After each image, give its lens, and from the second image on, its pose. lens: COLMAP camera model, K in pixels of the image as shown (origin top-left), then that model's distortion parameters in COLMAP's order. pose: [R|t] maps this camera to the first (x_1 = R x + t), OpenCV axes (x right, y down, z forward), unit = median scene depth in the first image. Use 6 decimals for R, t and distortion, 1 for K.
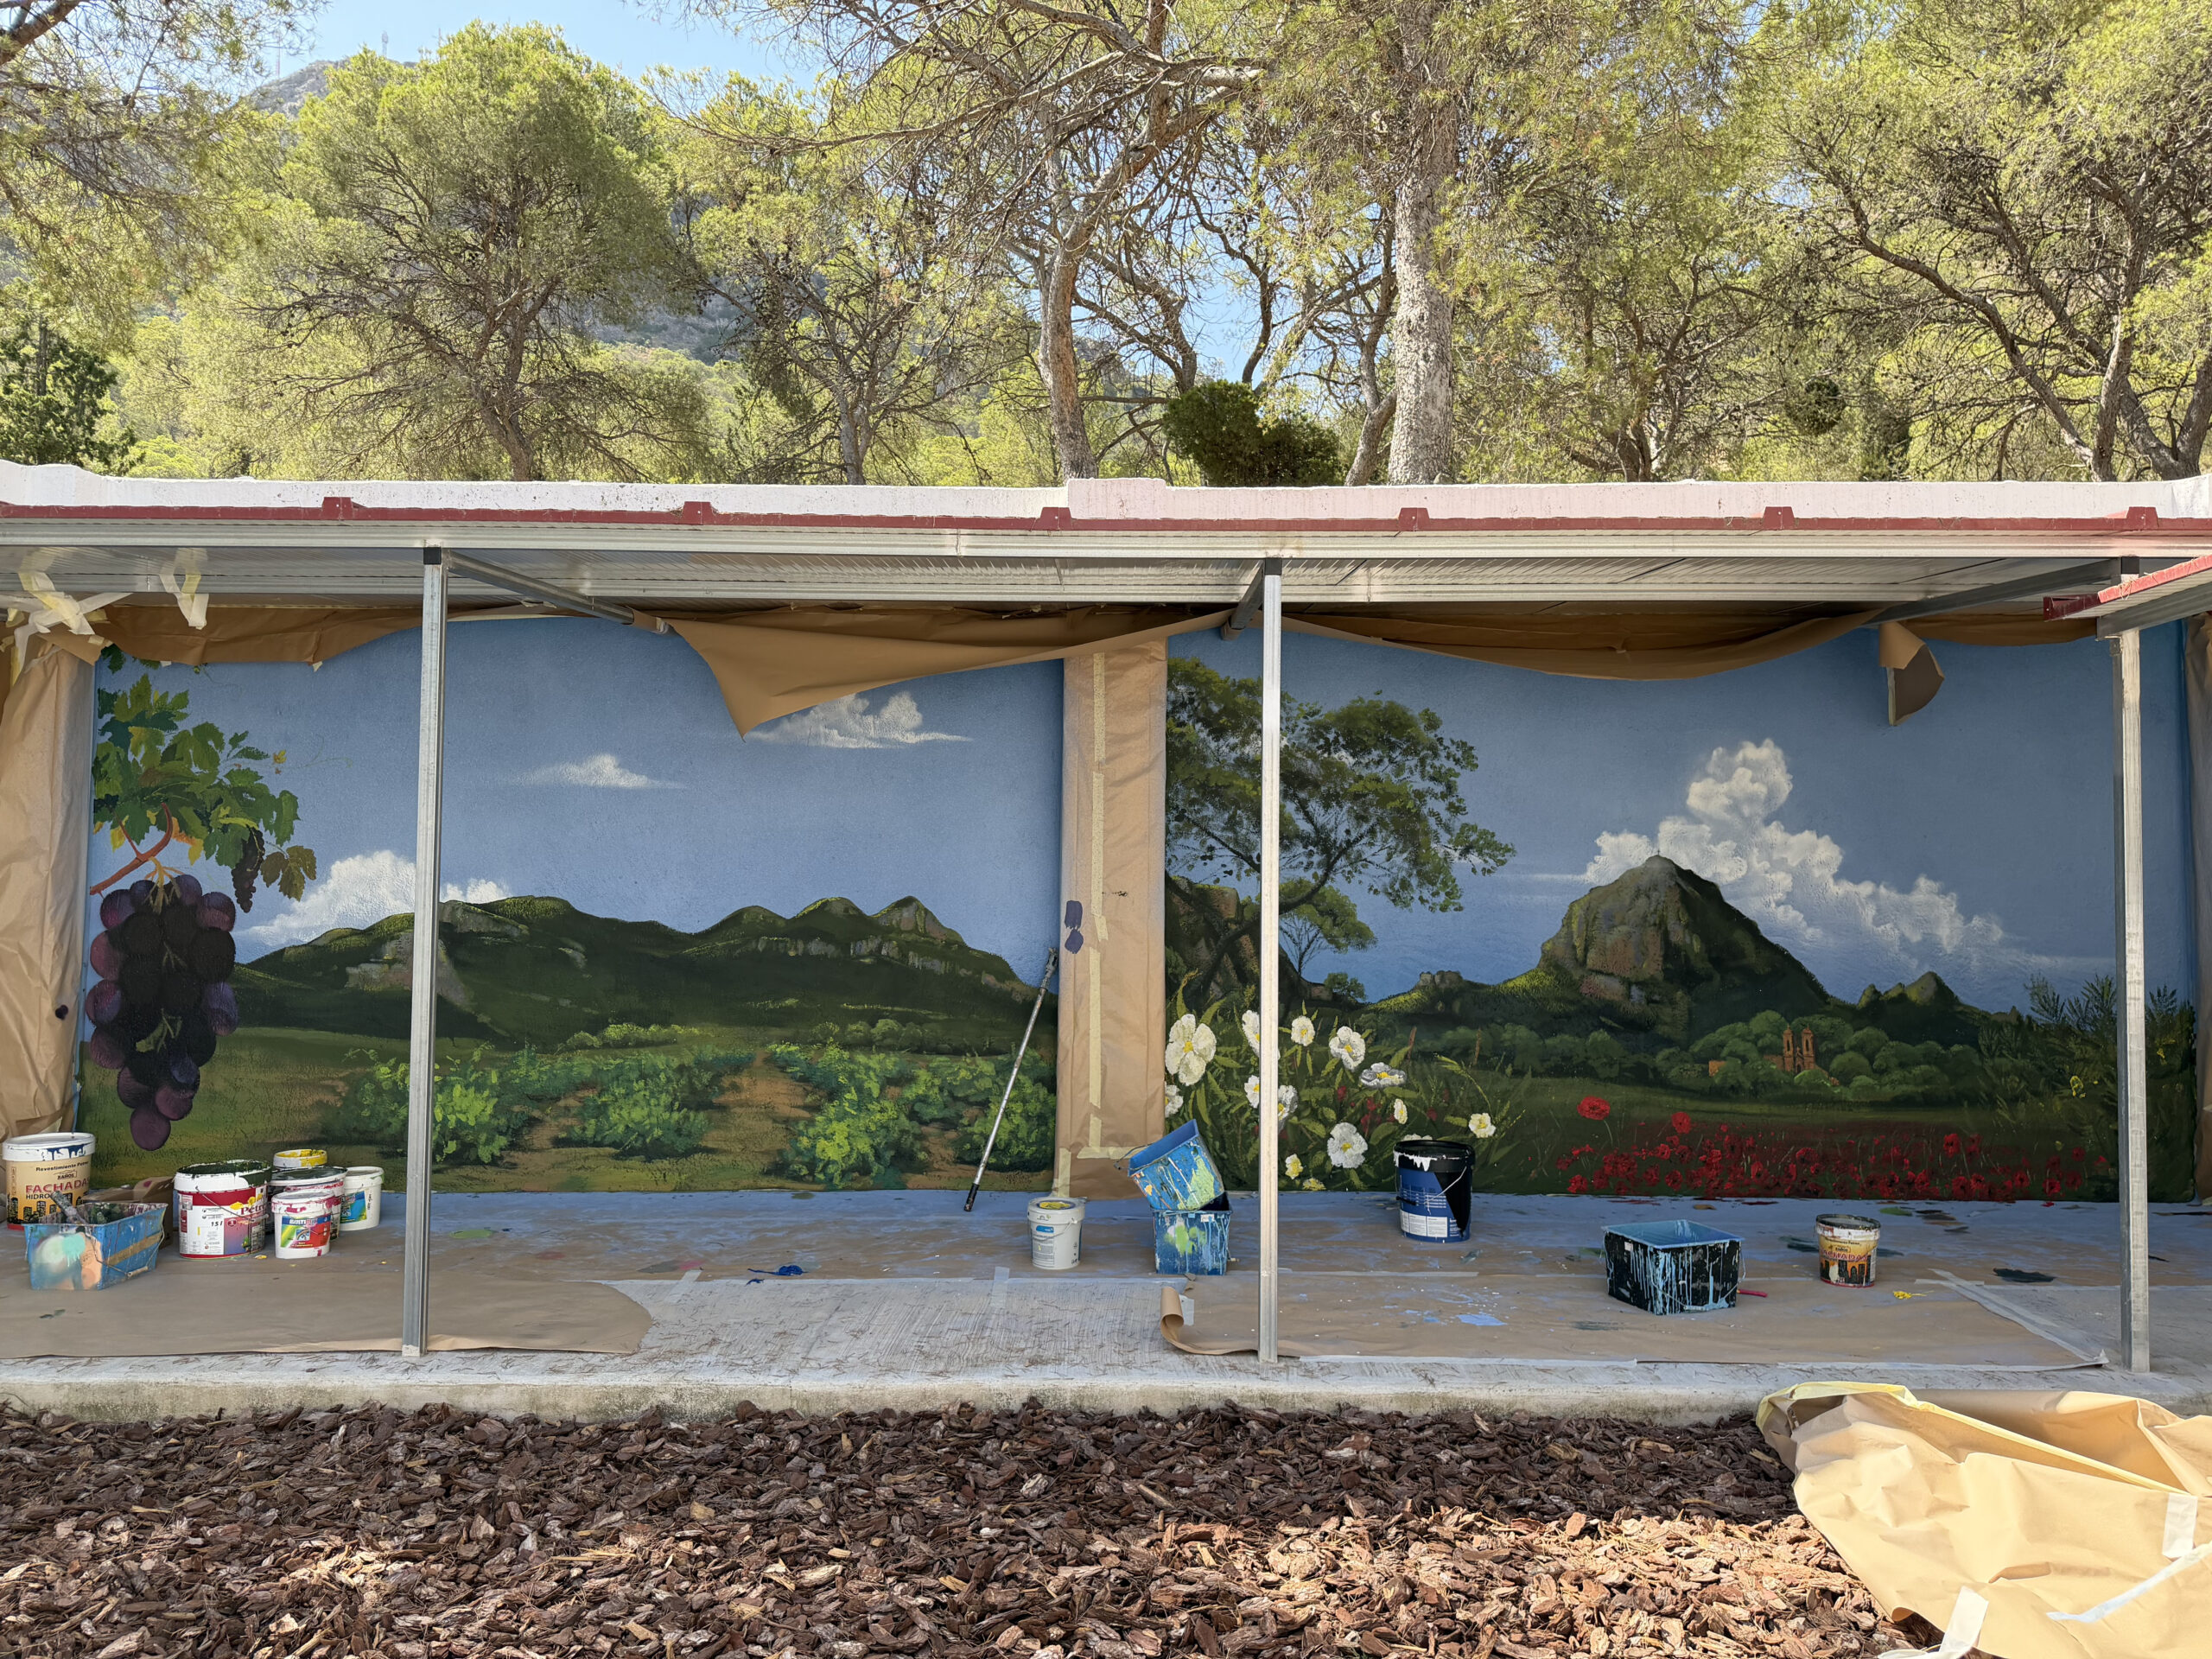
lens RADIAL K [[1560.5, 0, 1099.3], [0, 1560.5, 845.6], [0, 0, 1]] dist [0.018738, -0.021720]
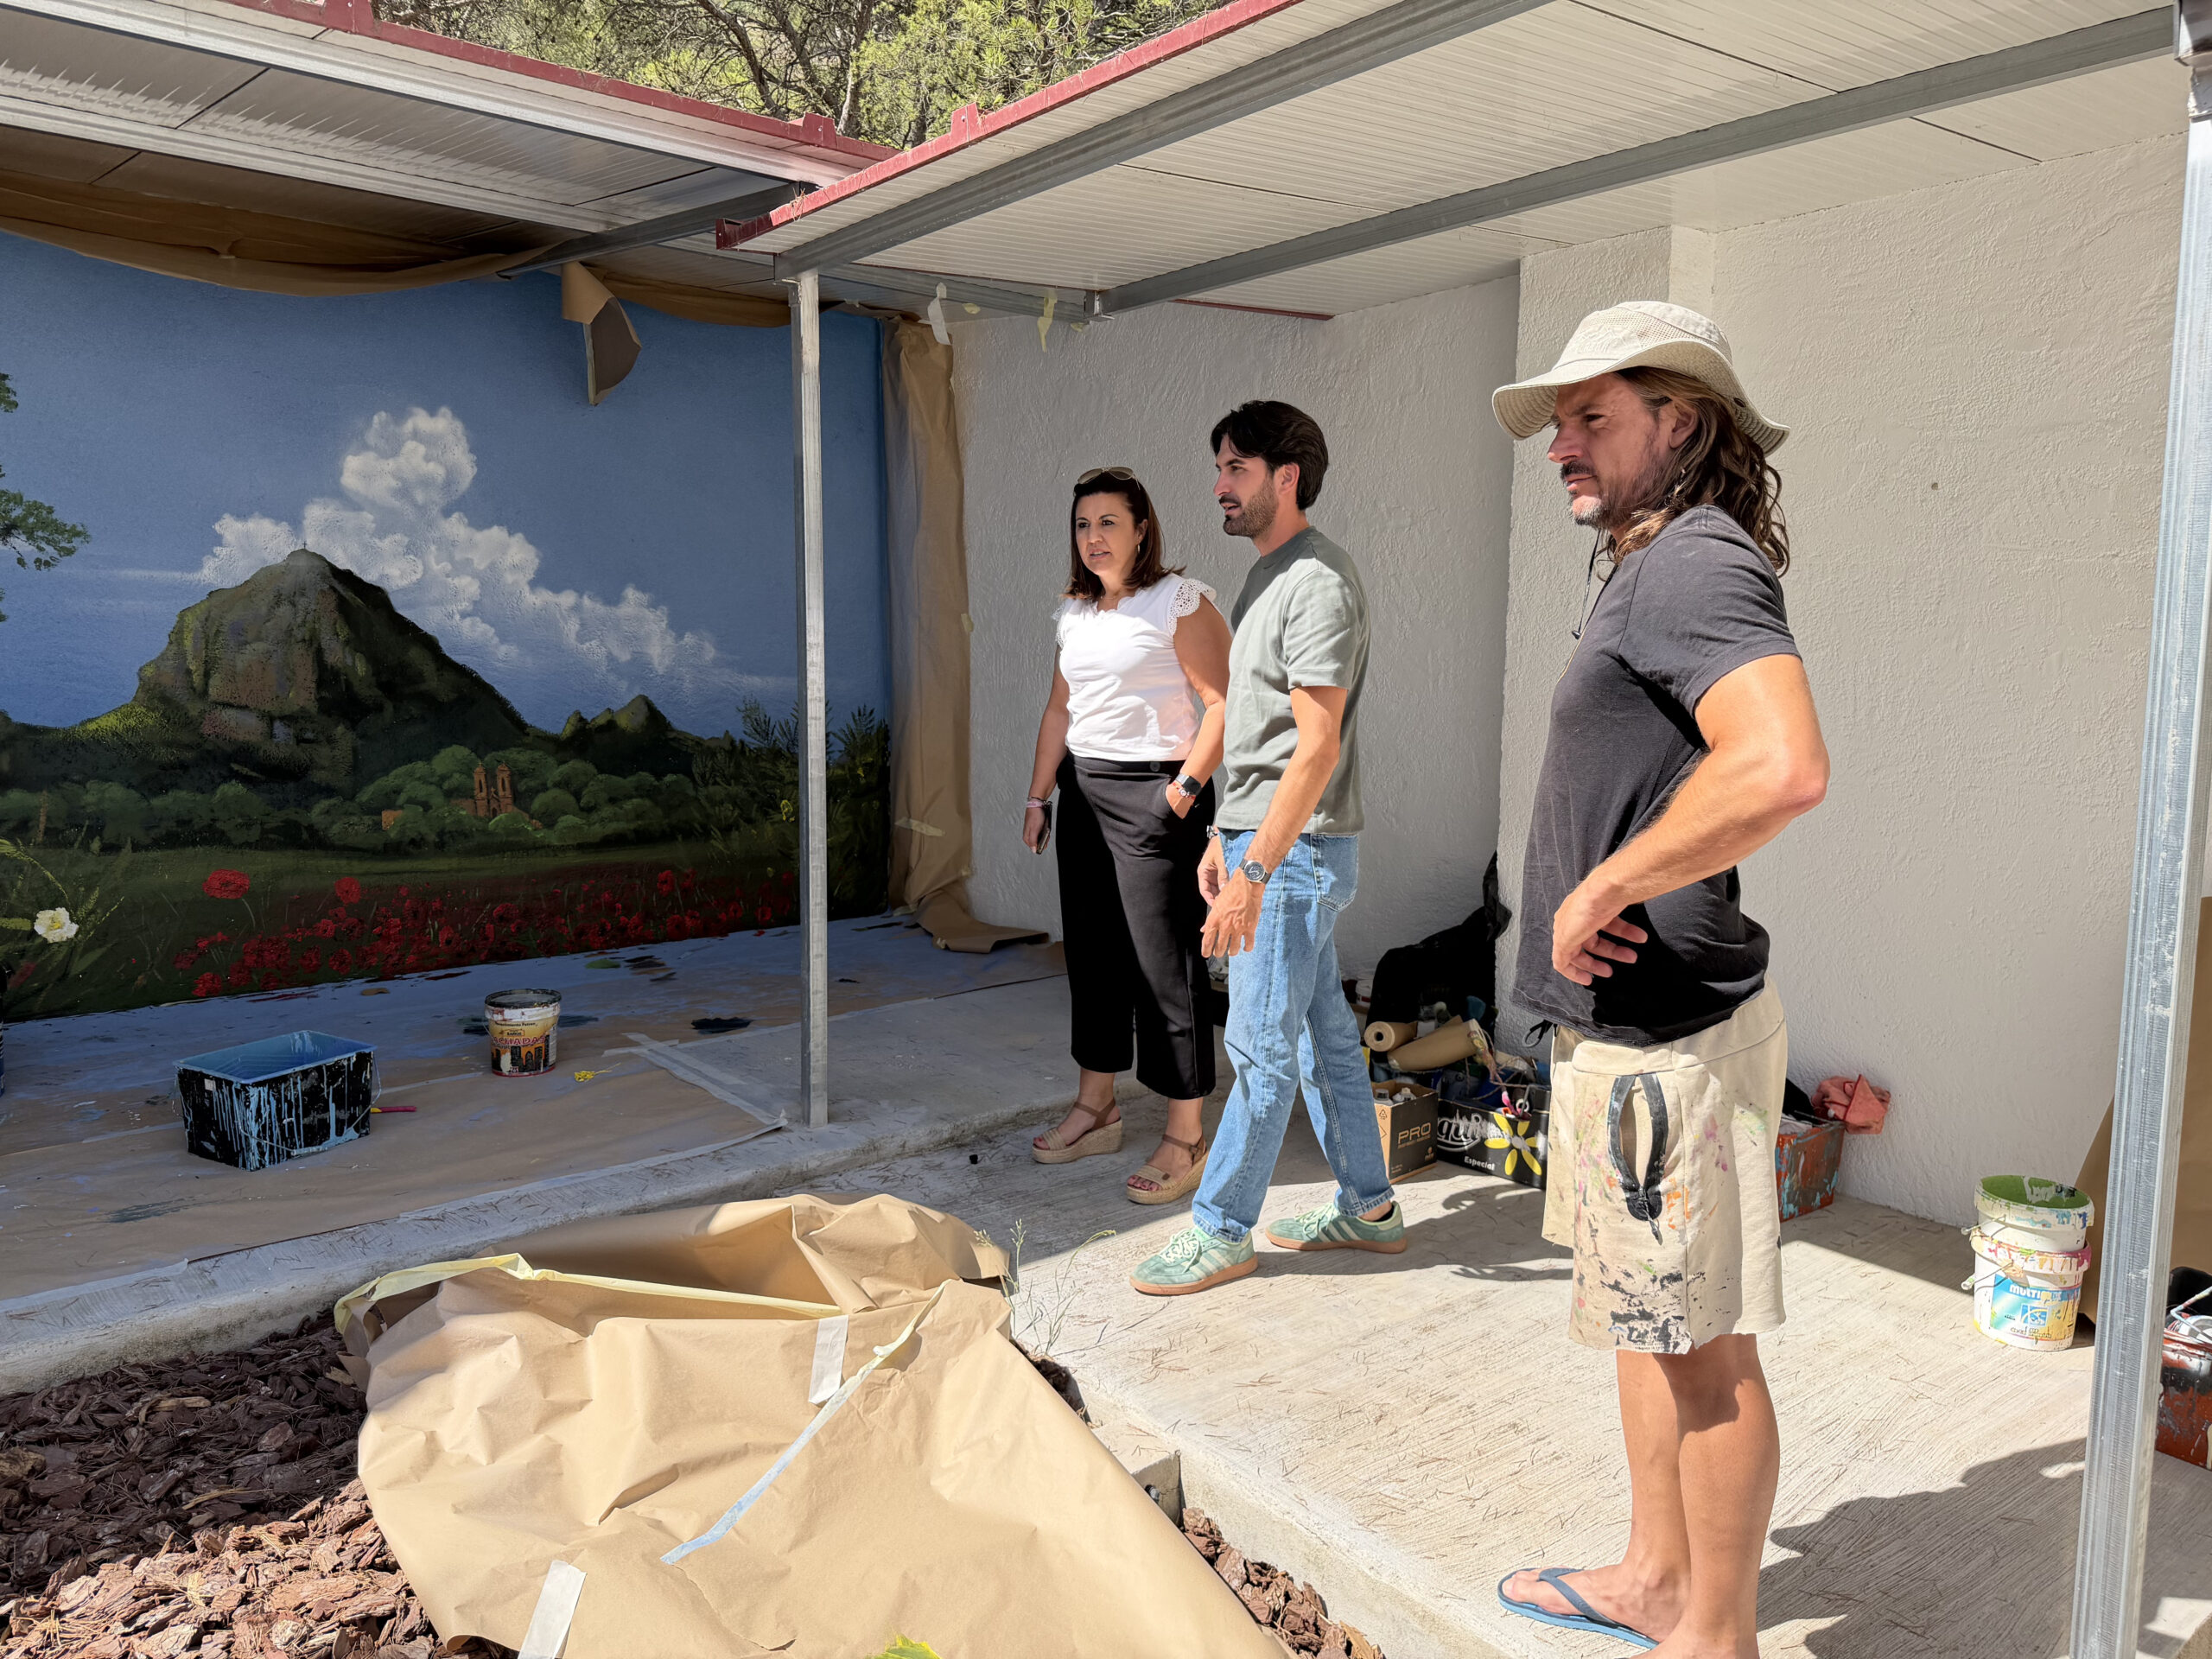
lens RADIAL K [[1533.9, 0, 1110.2], [0, 1533.9, 818.8], [0, 0, 1]] dist [0.000050, -0.027805]
pose [[0.740197, -0.072321, 0.668489, 0.142232], [-0.030895, 0.989491, 0.141258, 0.019045], [-0.671680, -0.125212, 0.730184, 0.176340]]
